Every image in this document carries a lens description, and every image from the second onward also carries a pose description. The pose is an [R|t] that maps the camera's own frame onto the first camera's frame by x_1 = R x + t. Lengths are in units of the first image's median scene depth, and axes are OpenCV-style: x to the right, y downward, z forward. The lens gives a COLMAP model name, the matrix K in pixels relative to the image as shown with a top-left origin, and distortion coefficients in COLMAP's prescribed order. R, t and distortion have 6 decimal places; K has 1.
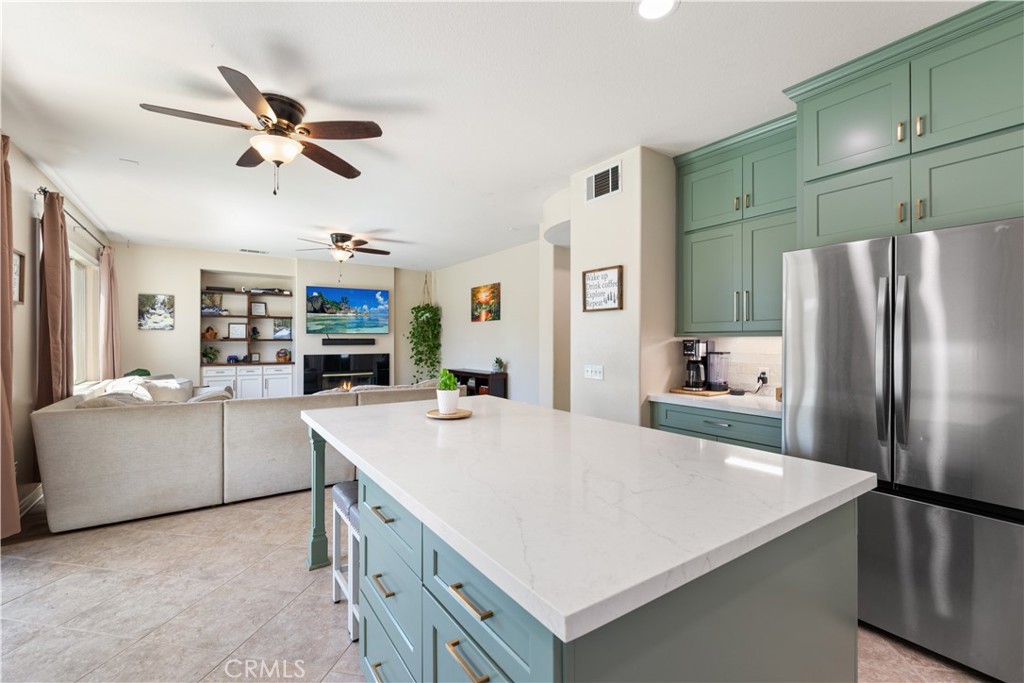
lens RADIAL K [[433.4, 0, 505.4], [0, 433.4, 343.0], [0, 0, 1]] dist [0.000817, -0.000484]
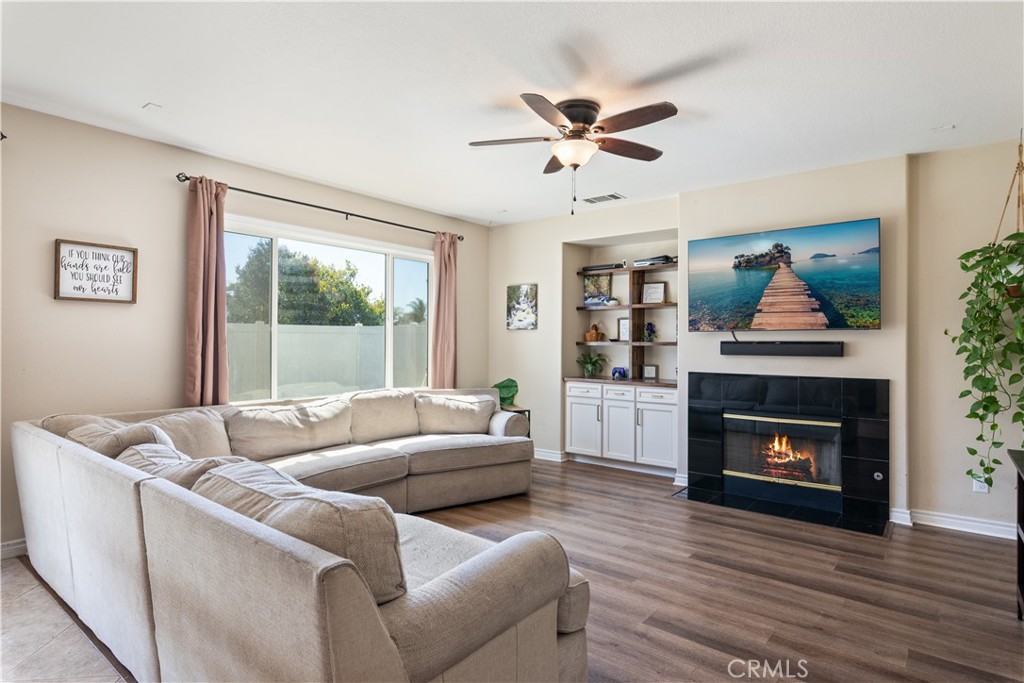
lens RADIAL K [[547.6, 0, 513.4], [0, 547.6, 337.4], [0, 0, 1]] dist [-0.006992, -0.000182]
pose [[0.291980, -0.010125, -0.956371, 0.115204], [-0.014618, 0.999780, -0.015047, -0.001672], [0.956313, 0.018373, 0.291768, 0.616600]]
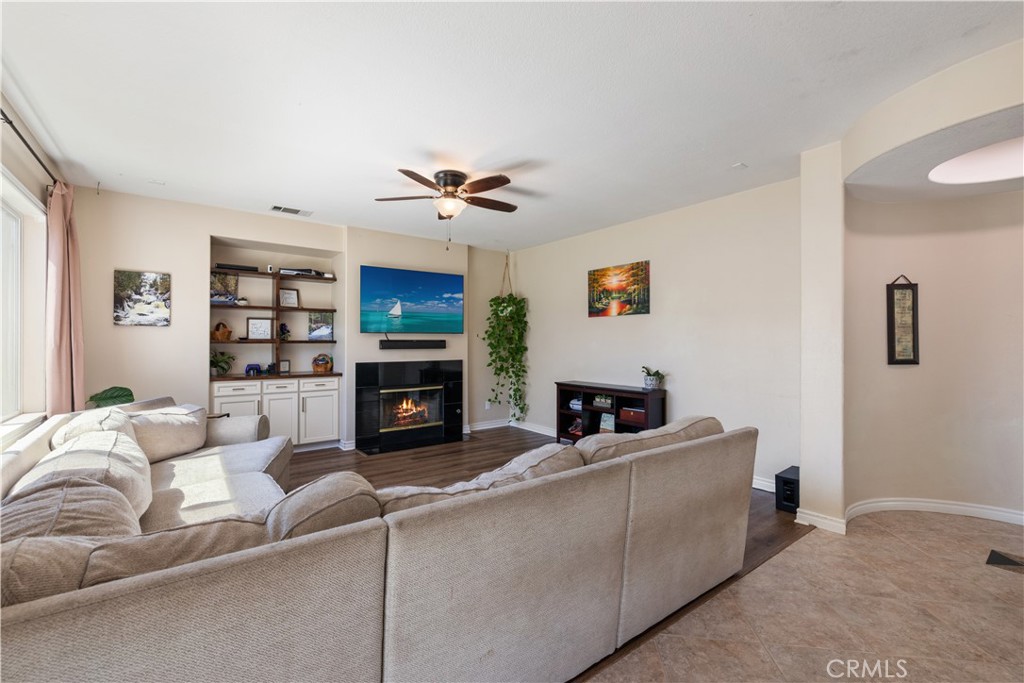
lens RADIAL K [[433.4, 0, 508.5], [0, 433.4, 343.3], [0, 0, 1]] dist [0.000817, -0.000484]
pose [[0.999037, 0.000860, 0.043869, -0.254375], [-0.000733, 0.999995, -0.002918, -0.002906], [-0.043871, 0.002883, 0.999033, 0.290889]]
